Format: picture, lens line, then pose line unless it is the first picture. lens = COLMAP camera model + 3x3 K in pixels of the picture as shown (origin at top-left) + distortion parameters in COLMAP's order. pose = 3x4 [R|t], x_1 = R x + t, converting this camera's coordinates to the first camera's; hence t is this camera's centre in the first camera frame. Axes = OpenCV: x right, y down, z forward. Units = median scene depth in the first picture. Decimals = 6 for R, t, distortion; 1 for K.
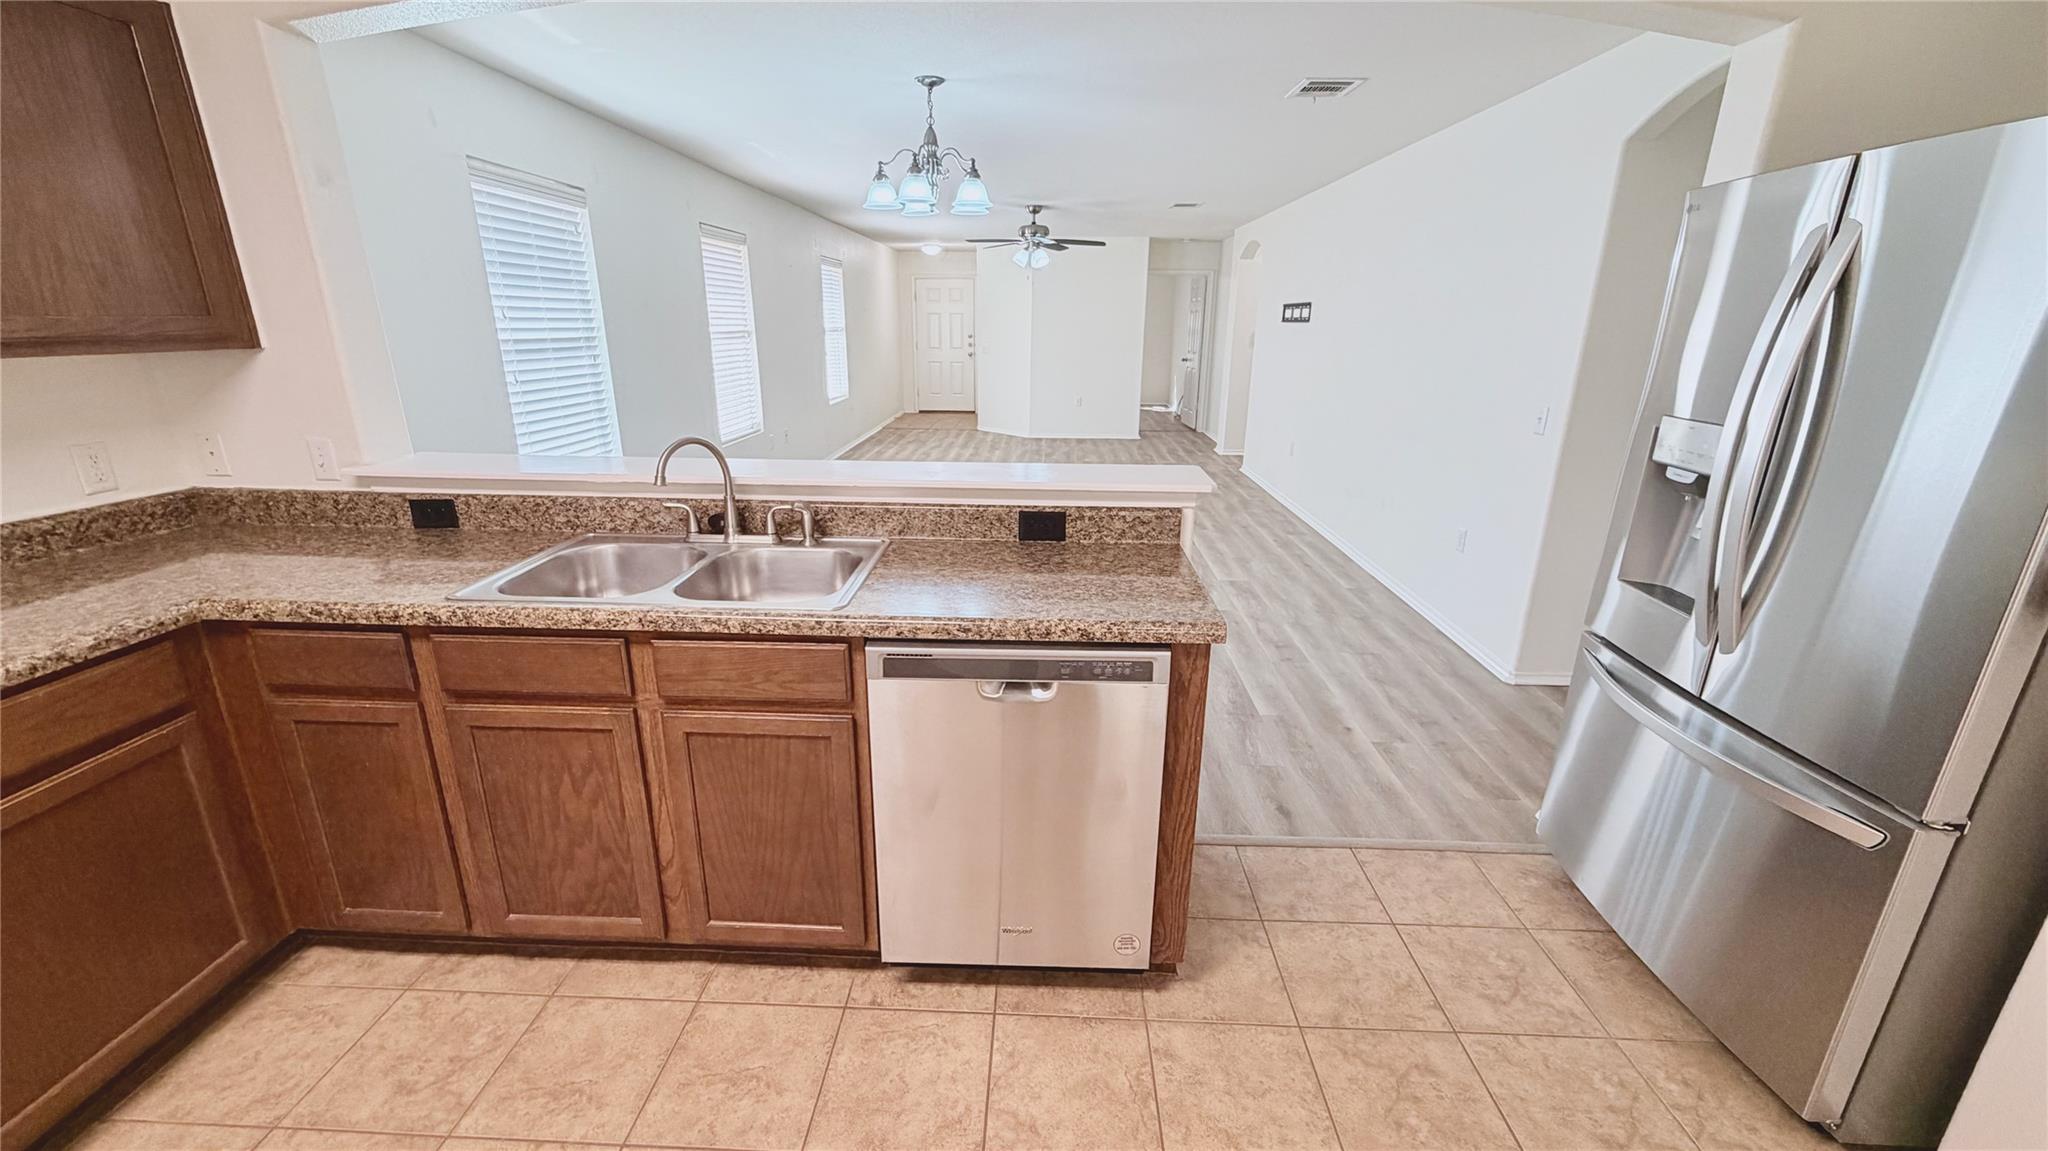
lens RADIAL K [[827.3, 0, 1019.6], [0, 827.3, 580.6], [0, 0, 1]] dist [0.002086, -0.000526]
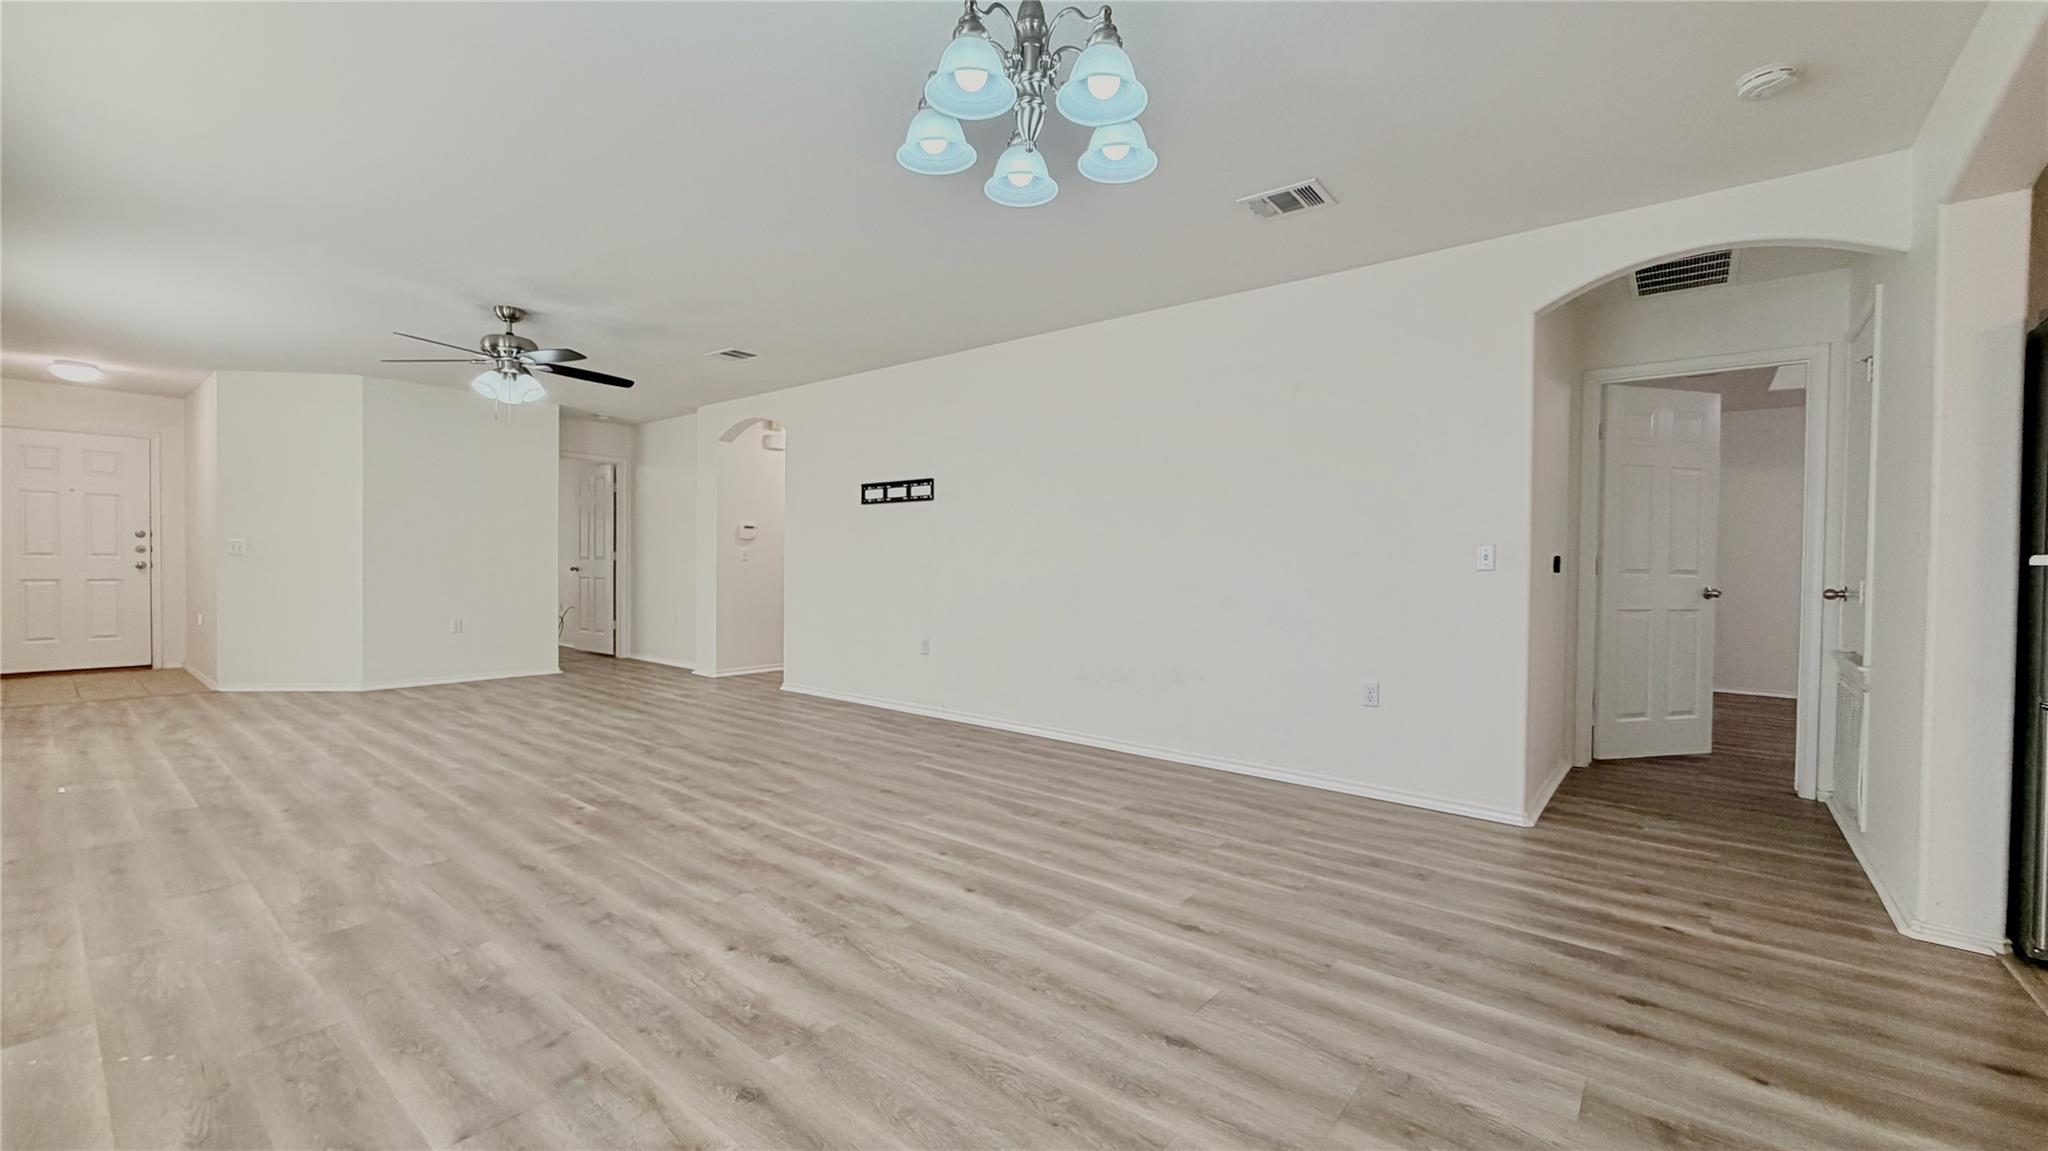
lens RADIAL K [[827.3, 0, 1015.8], [0, 827.3, 590.8], [0, 0, 1]] dist [0.002086, -0.000526]
pose [[0.614458, -0.027152, 0.788482, -0.886467], [0.231301, 0.961692, -0.147135, -0.232459], [-0.754282, 0.272785, 0.597200, 1.397602]]
